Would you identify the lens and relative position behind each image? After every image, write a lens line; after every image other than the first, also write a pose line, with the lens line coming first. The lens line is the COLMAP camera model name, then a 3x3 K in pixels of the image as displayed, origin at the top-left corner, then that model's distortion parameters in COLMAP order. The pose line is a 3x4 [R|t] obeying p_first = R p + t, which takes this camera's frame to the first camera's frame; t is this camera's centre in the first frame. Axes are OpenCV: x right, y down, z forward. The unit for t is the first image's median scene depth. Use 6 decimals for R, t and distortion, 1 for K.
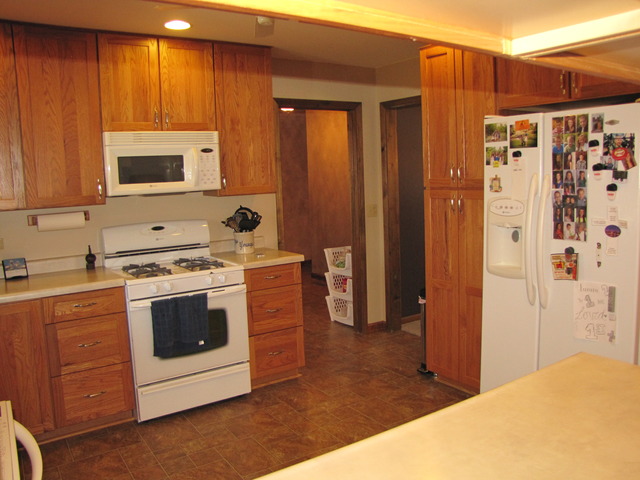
lens RADIAL K [[575.0, 0, 320.0], [0, 575.0, 240.0], [0, 0, 1]] dist [-0.128253, 0.018818]
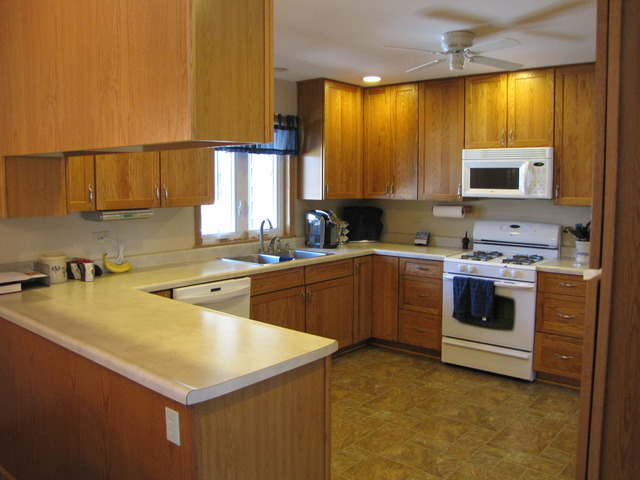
lens RADIAL K [[575.0, 0, 320.0], [0, 575.0, 240.0], [0, 0, 1]] dist [-0.128253, 0.018818]
pose [[0.227408, 0.137796, -0.964001, 0.861642], [-0.122789, 0.986094, 0.111988, -0.082818], [0.966027, 0.092902, 0.241165, 0.327925]]
